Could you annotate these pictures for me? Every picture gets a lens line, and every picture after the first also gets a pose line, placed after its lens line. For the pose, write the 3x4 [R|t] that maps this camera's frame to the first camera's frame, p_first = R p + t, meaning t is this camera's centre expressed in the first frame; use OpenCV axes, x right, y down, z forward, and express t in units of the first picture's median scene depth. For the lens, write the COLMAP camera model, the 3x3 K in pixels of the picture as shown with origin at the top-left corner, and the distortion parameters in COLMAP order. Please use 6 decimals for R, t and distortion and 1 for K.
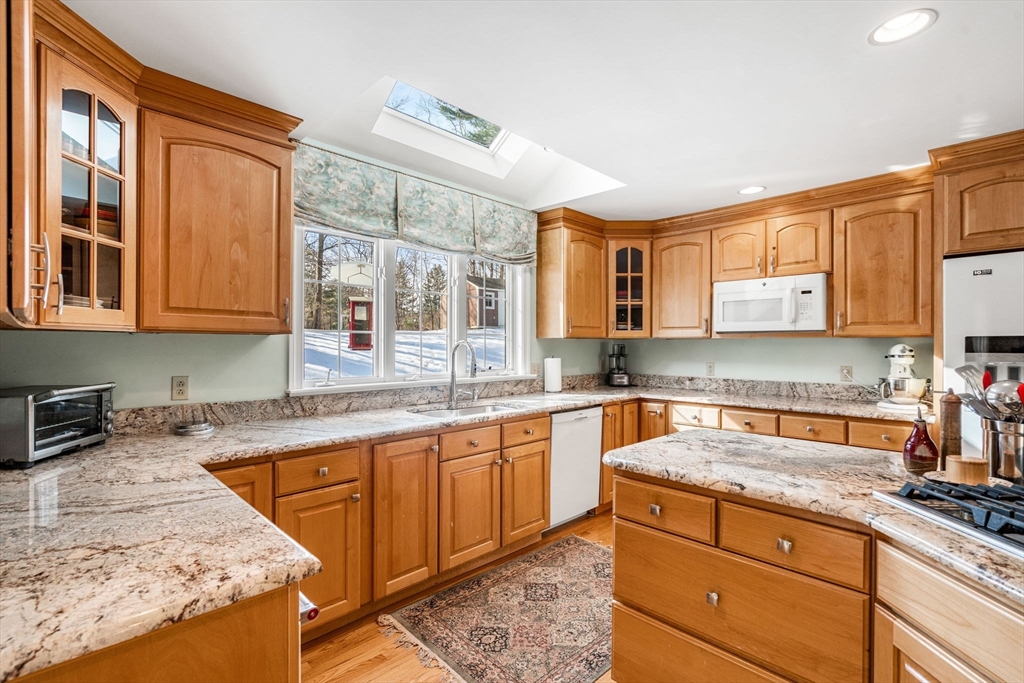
lens RADIAL K [[466.6, 0, 509.9], [0, 466.6, 344.0], [0, 0, 1]] dist [-0.003971, -0.000364]
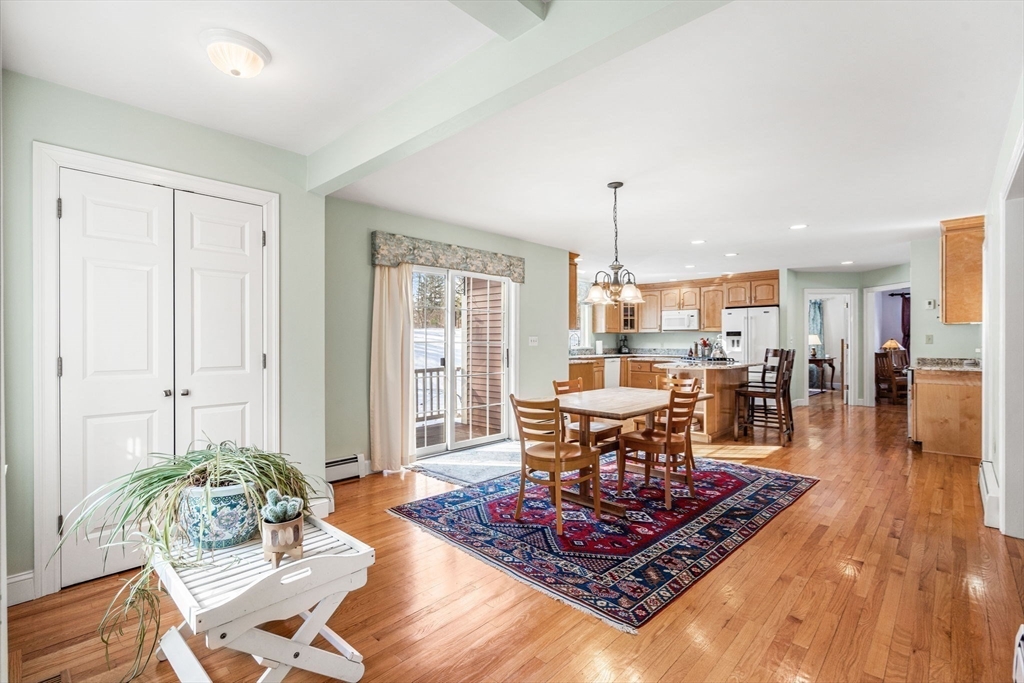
lens RADIAL K [[466.6, 0, 509.9], [0, 466.6, 344.0], [0, 0, 1]] dist [-0.003971, -0.000364]
pose [[0.999387, -0.004558, 0.034706, -0.545501], [0.004300, 0.999963, 0.007507, 0.030962], [-0.034739, -0.007353, 0.999369, -1.712375]]
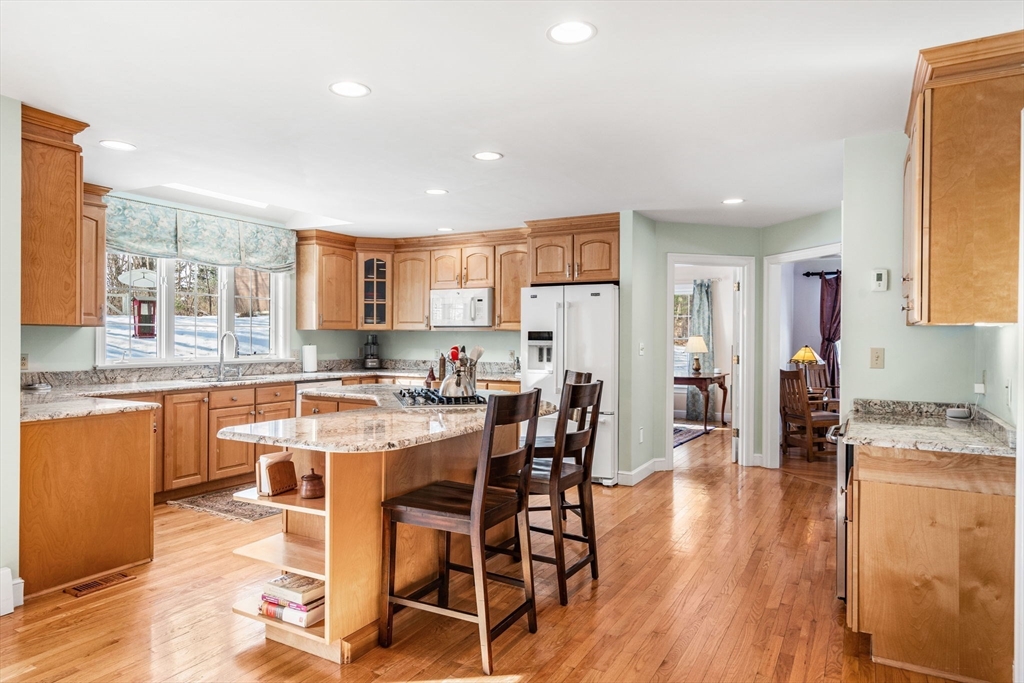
lens RADIAL K [[627.5, 0, 512.0], [0, 627.5, 341.5], [0, 0, 1]] dist [-0.003753, 0.002248]
pose [[0.960292, 0.002277, 0.278988, 0.165453], [-0.005328, 0.999934, 0.010177, -0.000451], [-0.278946, -0.011259, 0.960241, -0.906079]]
